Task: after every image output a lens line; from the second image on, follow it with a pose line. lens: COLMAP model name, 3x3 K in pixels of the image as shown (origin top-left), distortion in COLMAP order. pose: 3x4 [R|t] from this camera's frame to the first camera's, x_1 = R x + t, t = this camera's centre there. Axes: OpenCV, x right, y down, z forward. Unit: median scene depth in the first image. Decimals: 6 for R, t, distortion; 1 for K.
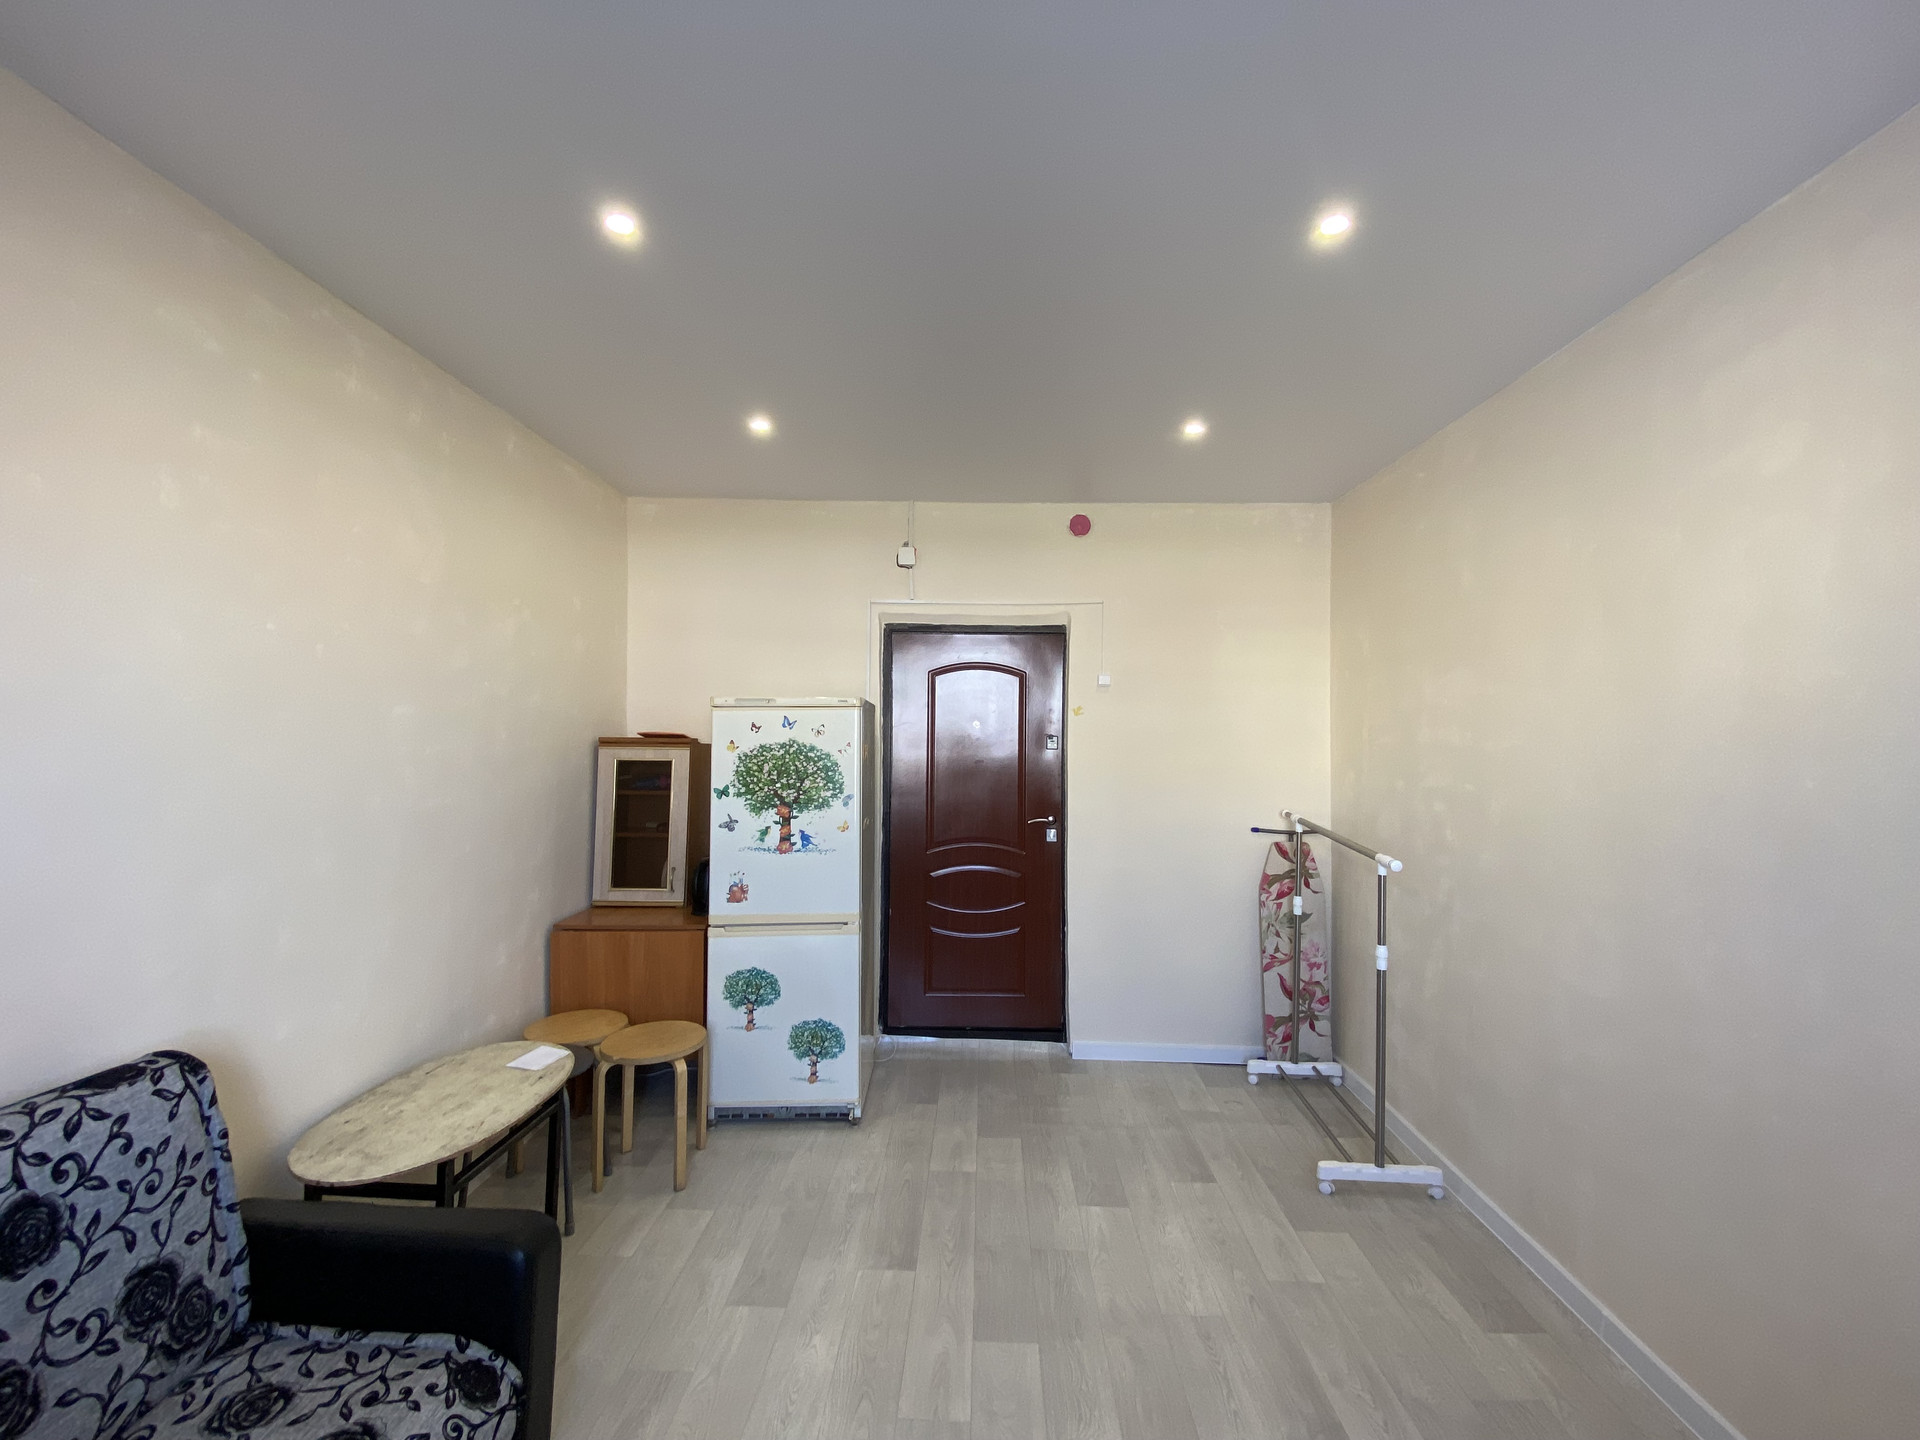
lens RADIAL K [[771.6, 0, 957.5], [0, 771.6, 721.9], [0, 0, 1]] dist [-0.003670, -0.000342]
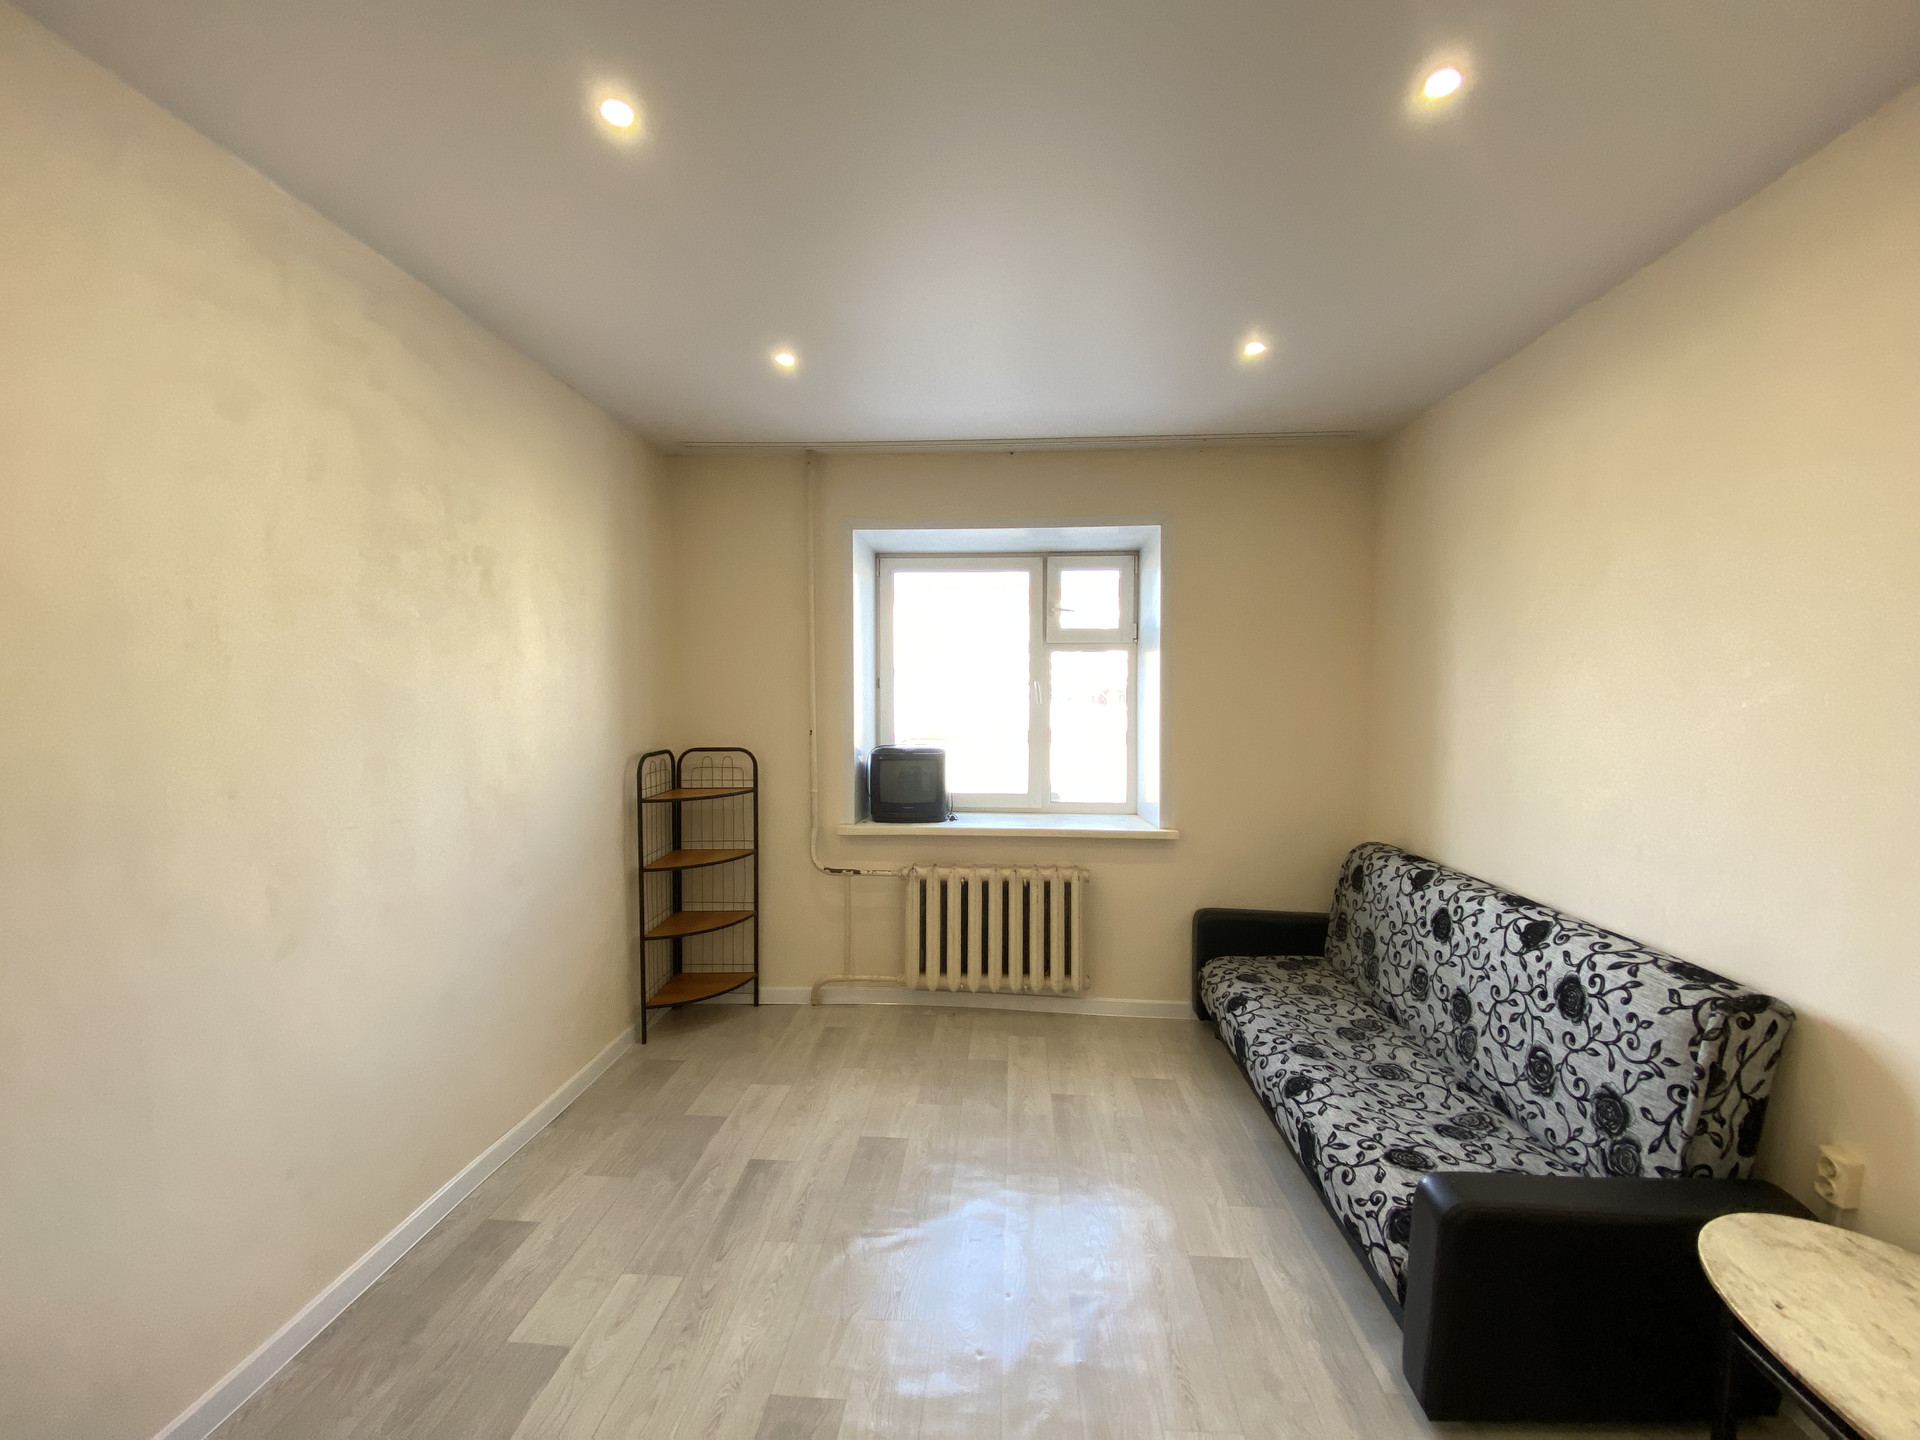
lens RADIAL K [[771.6, 0, 963.9], [0, 771.6, 731.4], [0, 0, 1]] dist [-0.003670, -0.000342]
pose [[-0.999814, -0.014852, 0.012304, 0.082433], [-0.014481, 0.999454, 0.029710, 0.051592], [-0.012739, 0.029526, -0.999483, 2.358370]]
